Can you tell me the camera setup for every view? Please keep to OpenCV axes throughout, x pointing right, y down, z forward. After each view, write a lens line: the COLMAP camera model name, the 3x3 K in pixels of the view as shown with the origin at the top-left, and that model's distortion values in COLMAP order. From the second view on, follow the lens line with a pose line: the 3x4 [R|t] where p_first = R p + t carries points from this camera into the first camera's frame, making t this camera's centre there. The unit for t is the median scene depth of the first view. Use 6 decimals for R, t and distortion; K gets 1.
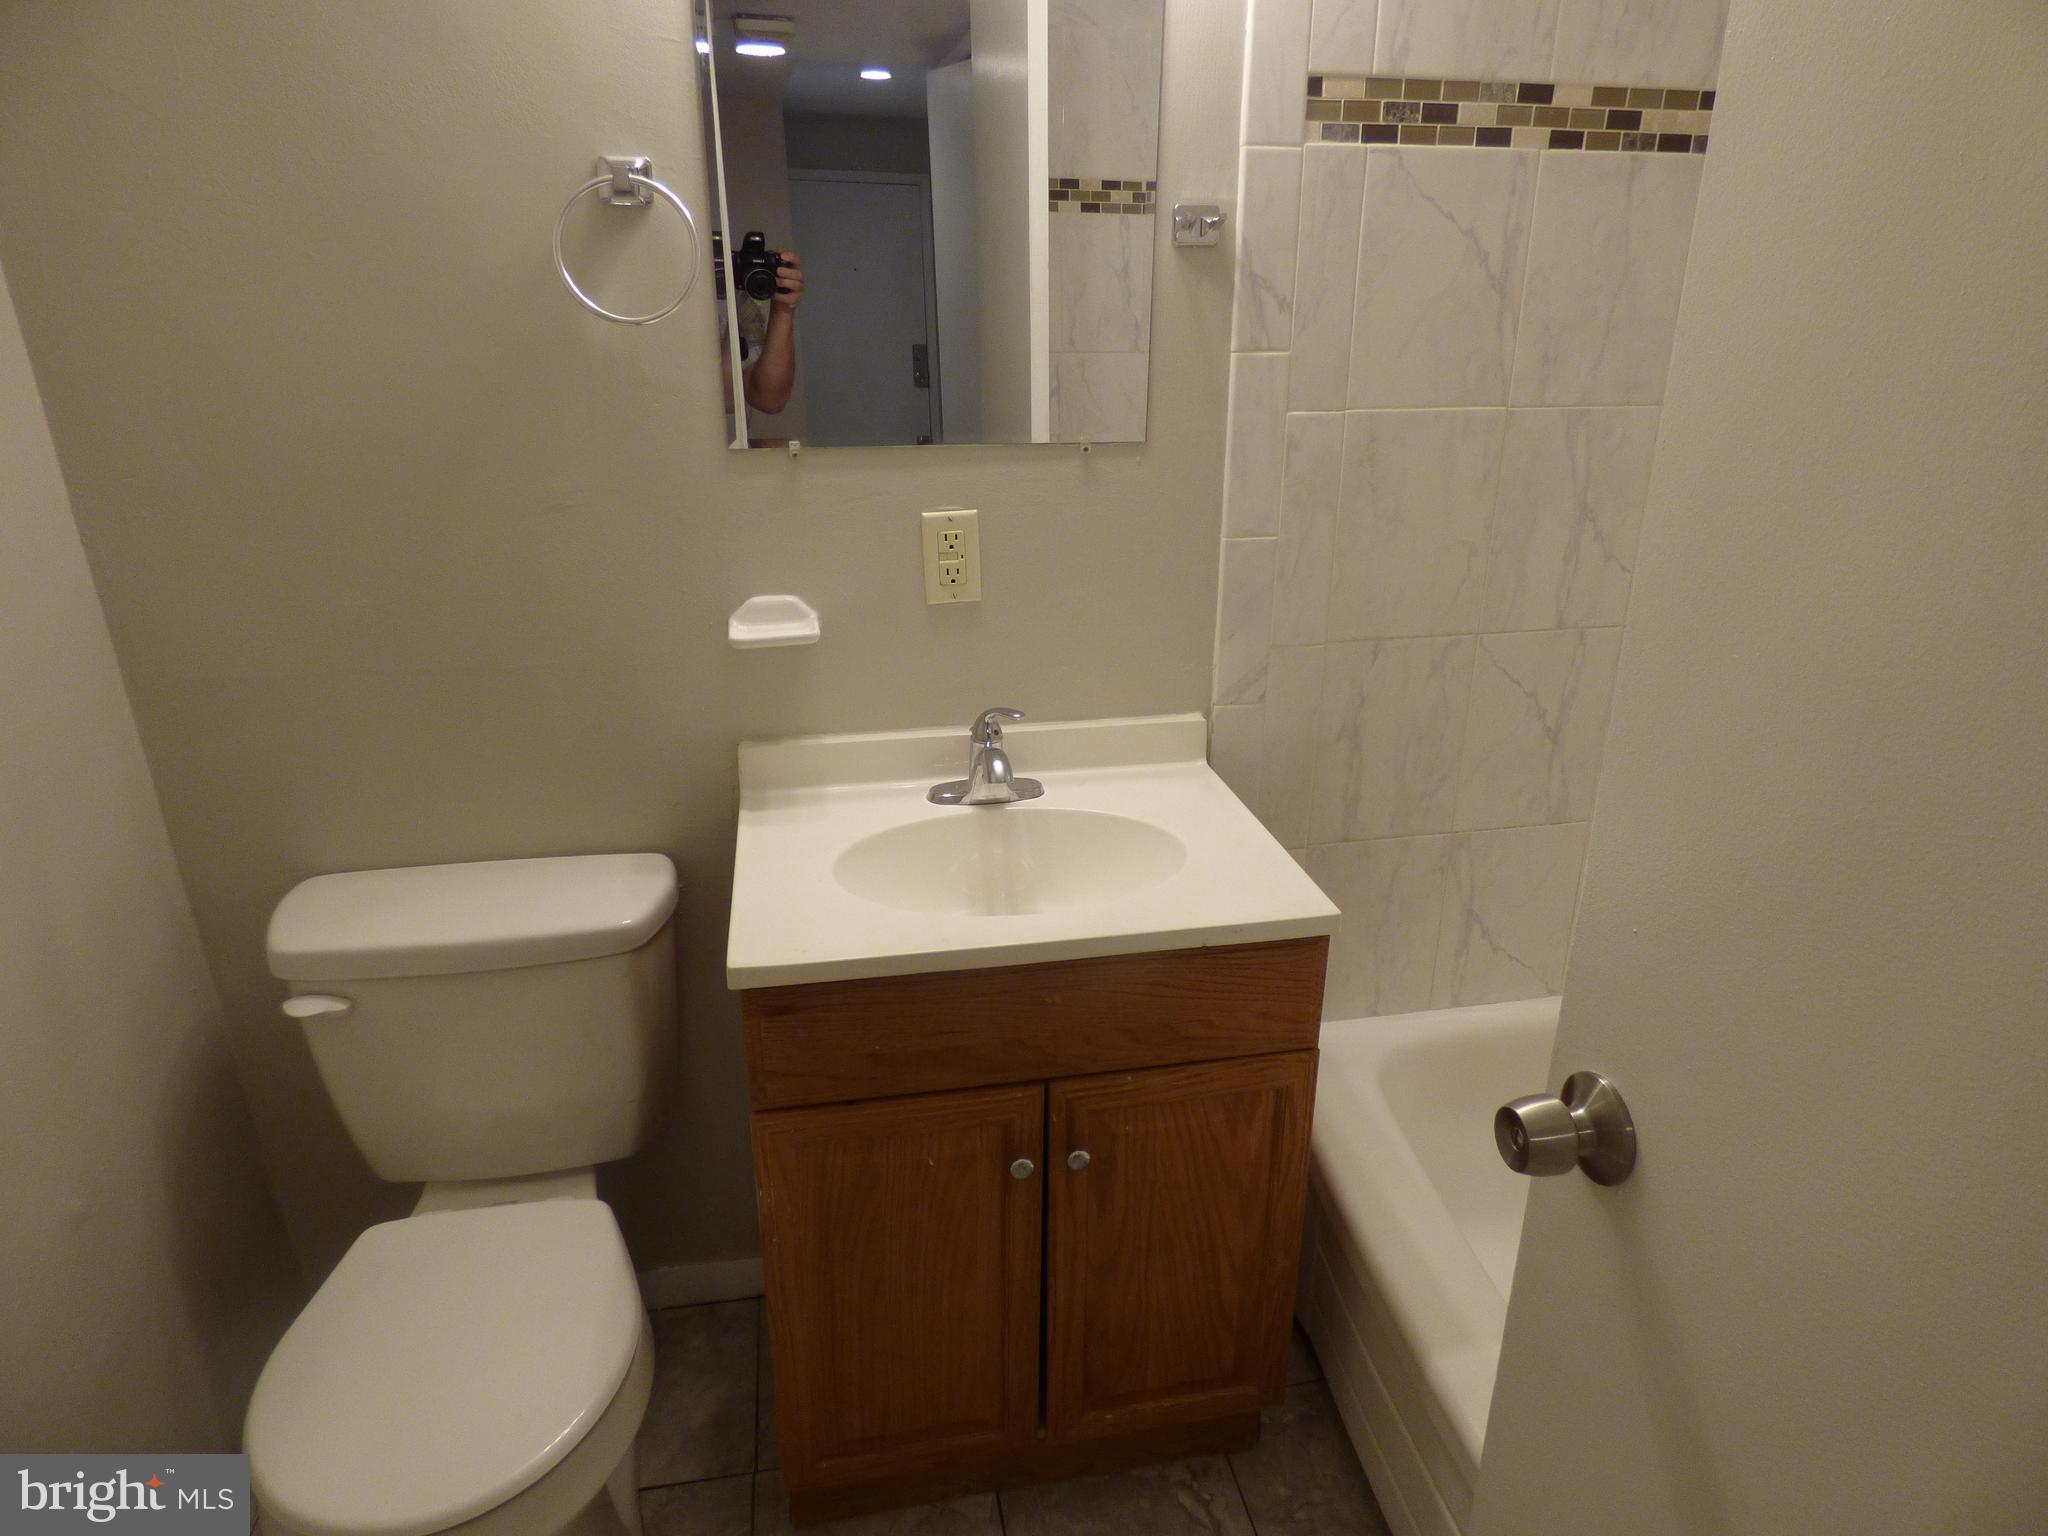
lens RADIAL K [[1221.0, 0, 1007.0], [0, 1221.0, 811.1], [0, 0, 1]] dist [-0.008217, -0.002549]
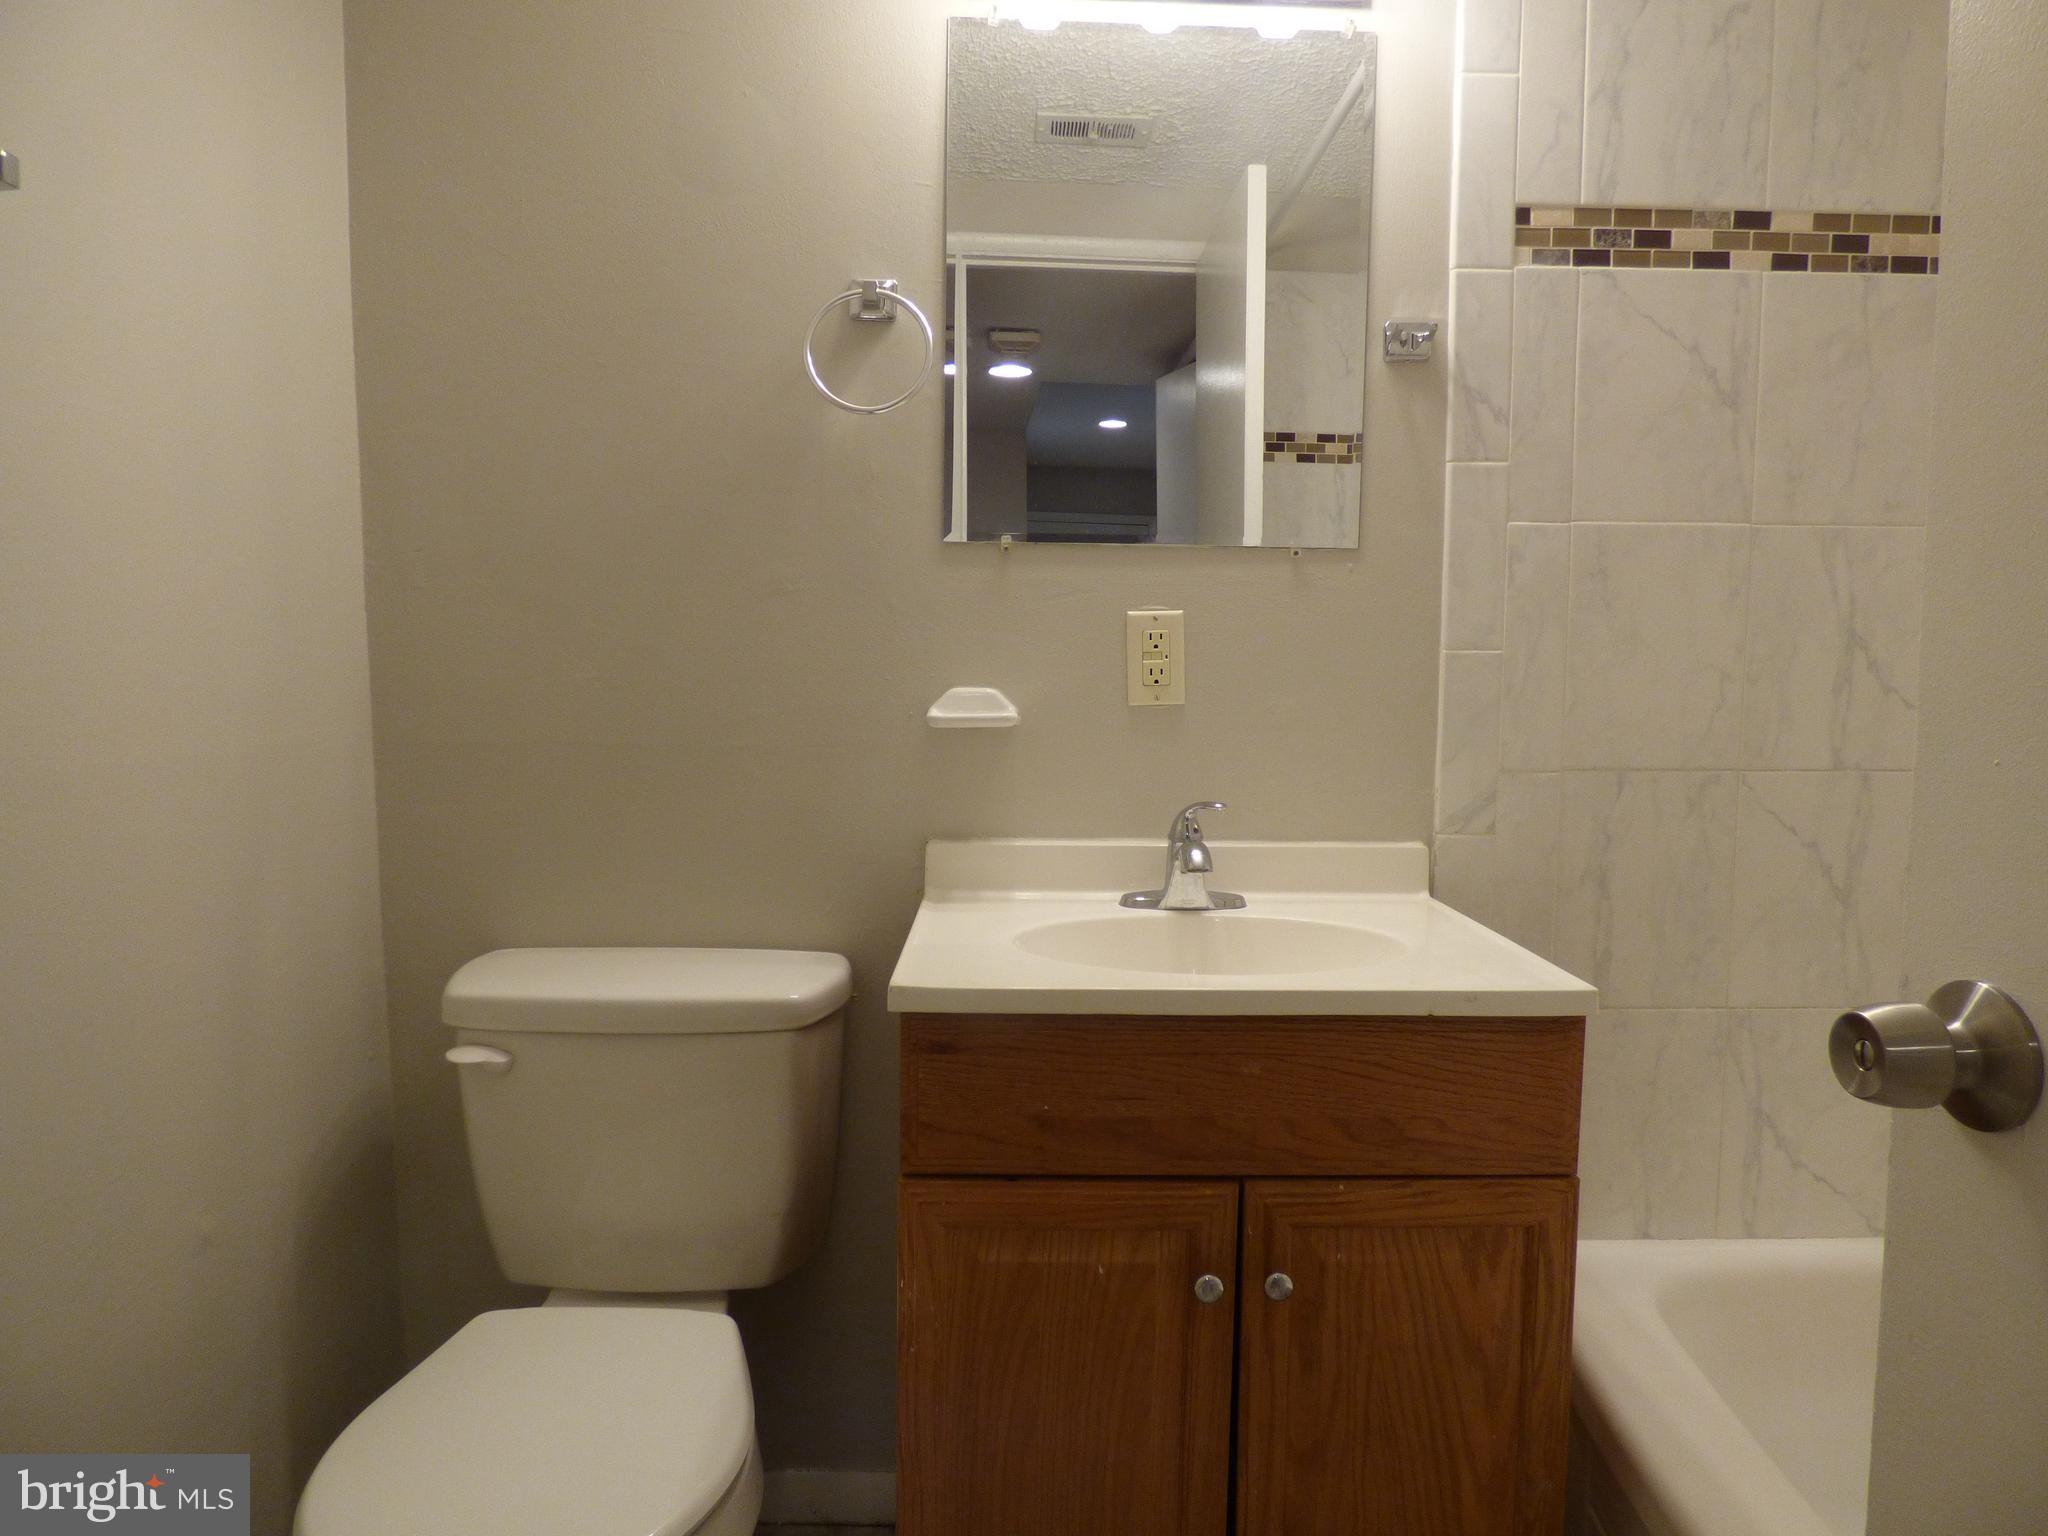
lens RADIAL K [[1221.0, 0, 1011.9], [0, 1221.0, 770.3], [0, 0, 1]] dist [-0.008217, -0.002549]
pose [[0.985232, 0.026354, -0.169187, 0.009793], [-0.073846, 0.956868, -0.280981, 0.172812], [0.154485, 0.289325, 0.944683, 0.077837]]
